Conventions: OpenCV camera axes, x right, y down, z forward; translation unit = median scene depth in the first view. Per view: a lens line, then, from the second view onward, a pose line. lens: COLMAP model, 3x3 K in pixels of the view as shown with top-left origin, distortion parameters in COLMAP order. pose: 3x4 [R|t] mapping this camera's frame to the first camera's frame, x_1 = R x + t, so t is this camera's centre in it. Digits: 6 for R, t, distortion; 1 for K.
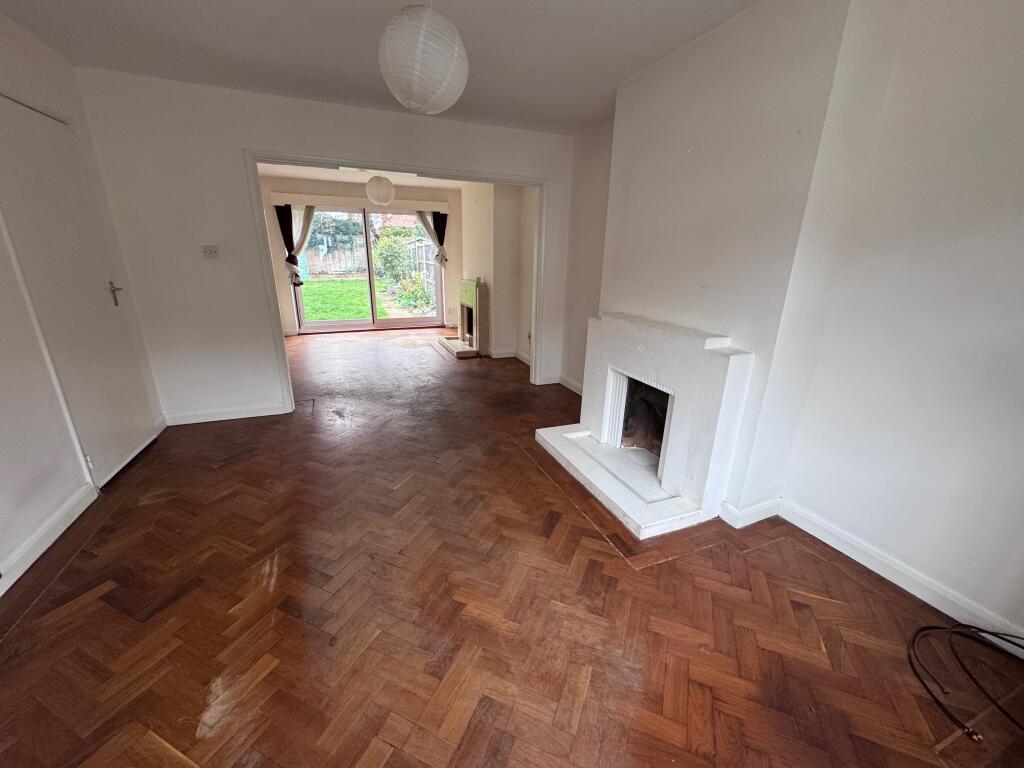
lens RADIAL K [[405.2, 0, 511.7], [0, 405.2, 382.4], [0, 0, 1]] dist [-0.002934, 0.000469]
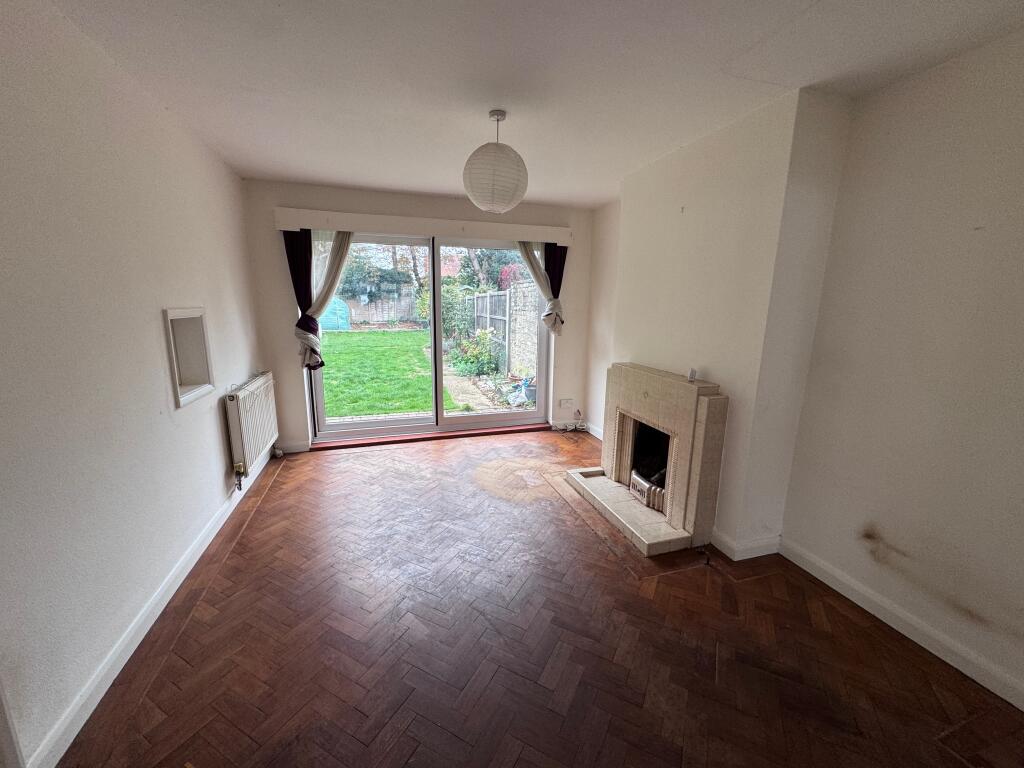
lens RADIAL K [[405.2, 0, 508.2], [0, 405.2, 383.9], [0, 0, 1]] dist [-0.002934, 0.000469]
pose [[0.996187, 0.015011, -0.085945, -0.192585], [-0.024052, 0.994165, -0.105150, -0.150990], [0.083865, 0.106816, 0.990736, 0.425759]]
